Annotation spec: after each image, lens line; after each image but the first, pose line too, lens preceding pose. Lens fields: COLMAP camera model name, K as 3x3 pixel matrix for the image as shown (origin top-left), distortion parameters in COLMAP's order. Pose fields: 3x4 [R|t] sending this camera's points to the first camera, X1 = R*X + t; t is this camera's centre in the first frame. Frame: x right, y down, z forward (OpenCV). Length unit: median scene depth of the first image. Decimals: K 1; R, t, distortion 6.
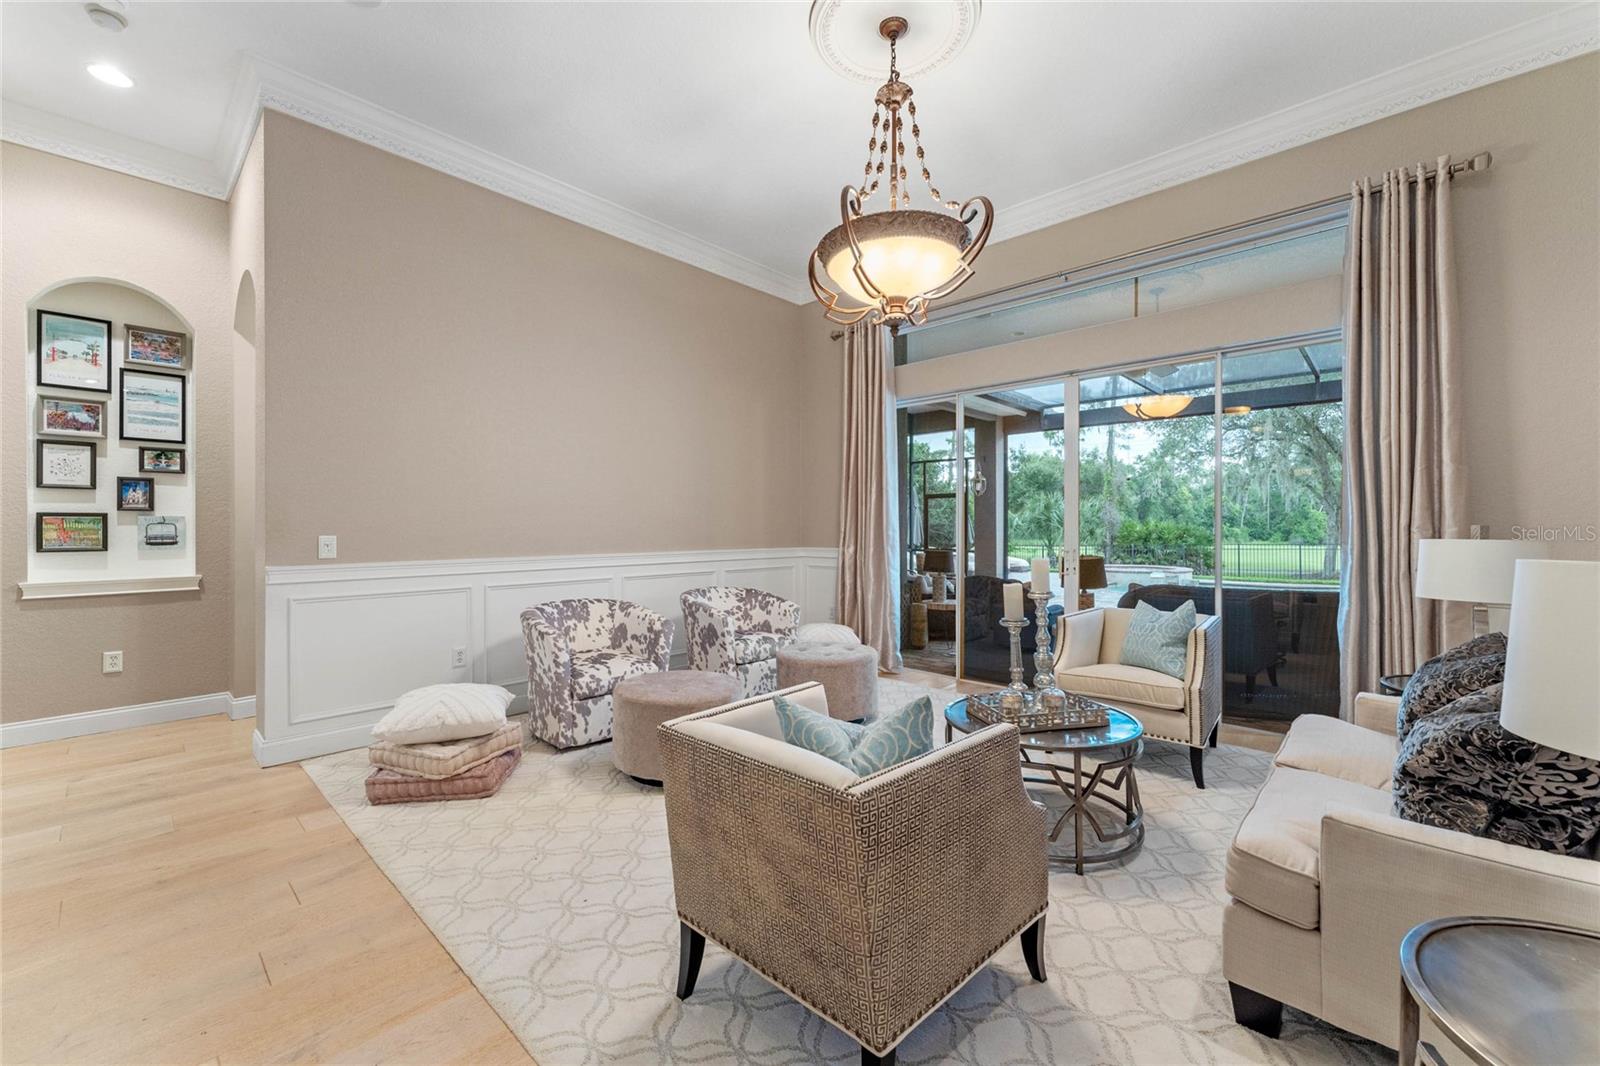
lens RADIAL K [[643.8, 0, 793.9], [0, 643.8, 523.6], [0, 0, 1]] dist [0.000555, -0.000123]
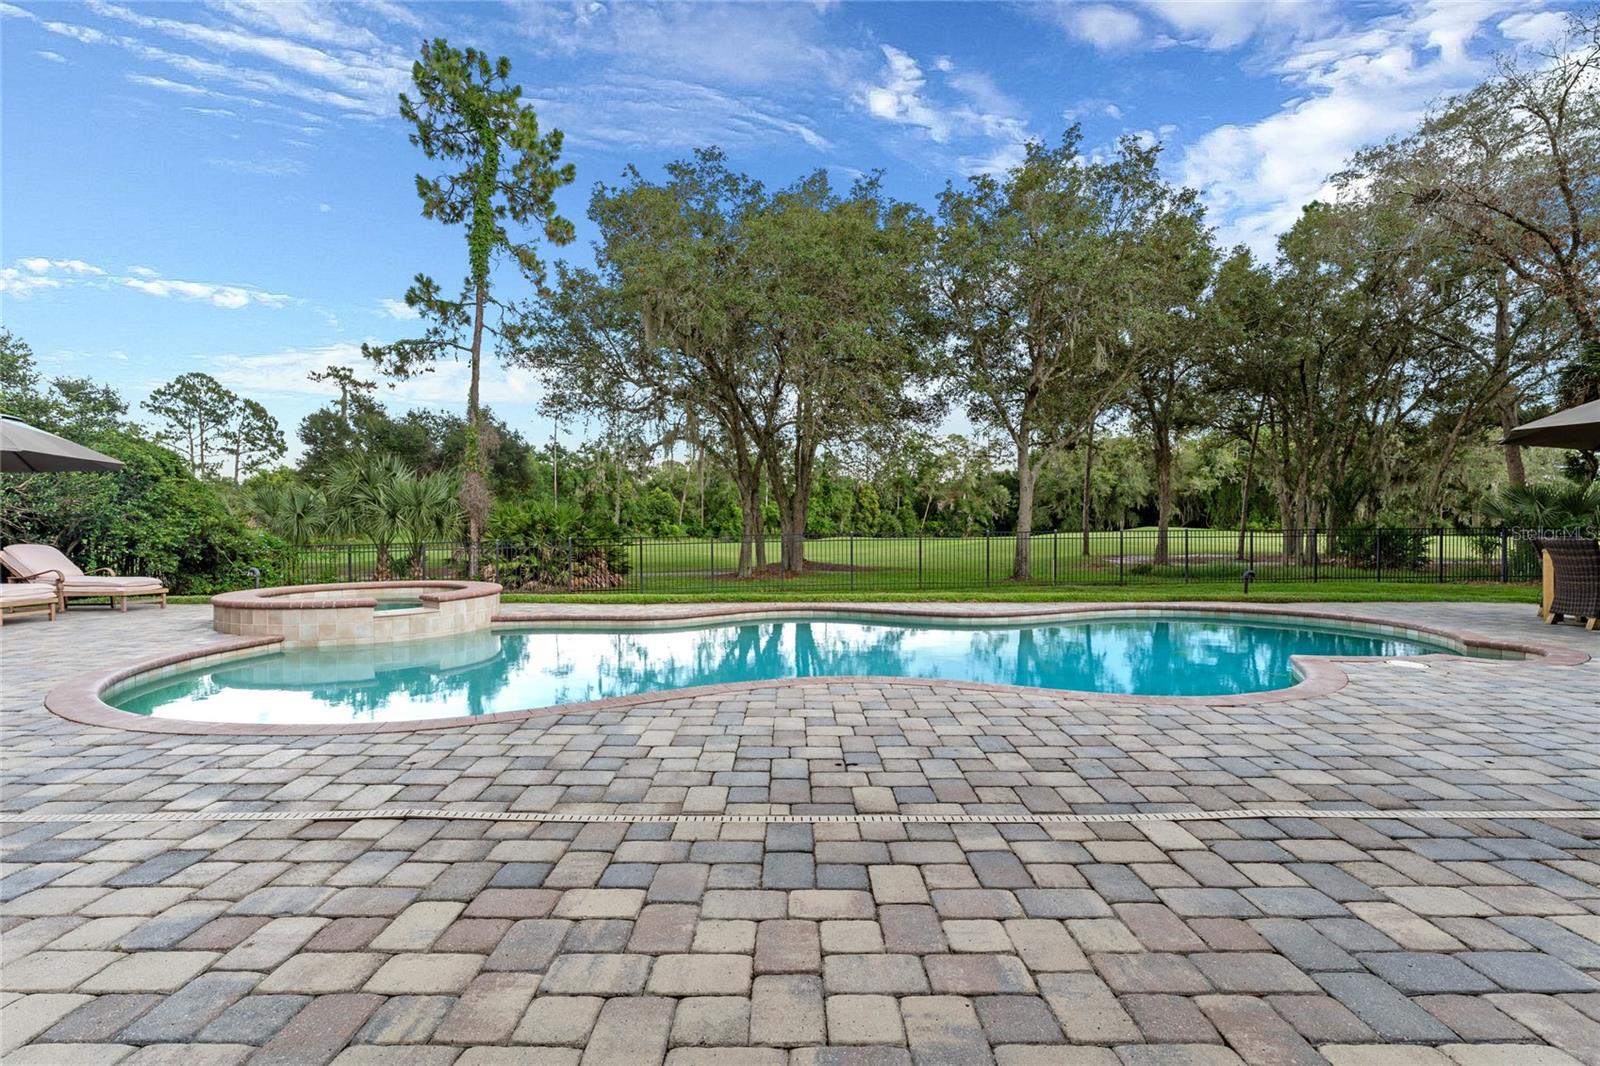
lens RADIAL K [[717.1, 0, 792.7], [0, 717.1, 535.7], [0, 0, 1]] dist [-0.001563, 0.000156]
pose [[0.730519, -0.008895, 0.682834, 1.713888], [-0.002822, 0.999867, 0.016044, 0.105882], [-0.682886, -0.013648, 0.730397, 1.987114]]
